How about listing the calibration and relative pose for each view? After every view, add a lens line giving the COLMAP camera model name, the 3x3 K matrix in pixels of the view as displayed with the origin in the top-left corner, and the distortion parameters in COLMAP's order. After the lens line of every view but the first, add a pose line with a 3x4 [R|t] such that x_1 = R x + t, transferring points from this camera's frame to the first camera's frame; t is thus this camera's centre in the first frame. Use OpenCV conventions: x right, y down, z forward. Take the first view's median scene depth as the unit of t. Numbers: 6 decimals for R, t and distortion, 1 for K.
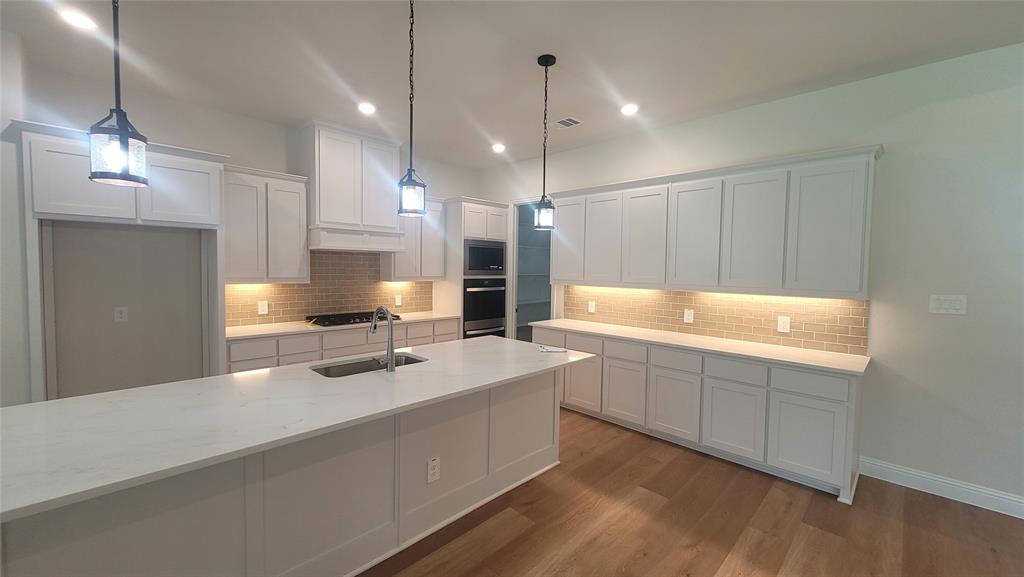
lens RADIAL K [[404.7, 0, 509.8], [0, 404.7, 285.2], [0, 0, 1]] dist [0.001600, -0.000210]
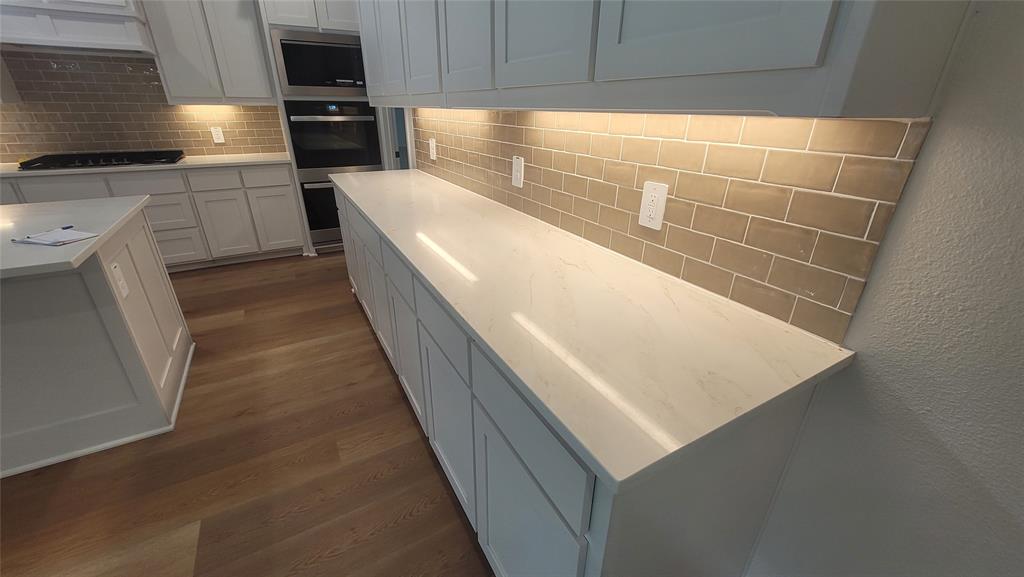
lens RADIAL K [[402.7, 0, 513.9], [0, 402.7, 286.4], [0, 0, 1]] dist [0.001144, -0.000110]
pose [[0.963353, 0.102450, -0.247901, 0.563853], [-0.004613, 0.930379, 0.366570, 0.029812], [0.268197, -0.351993, 0.896756, 0.545681]]
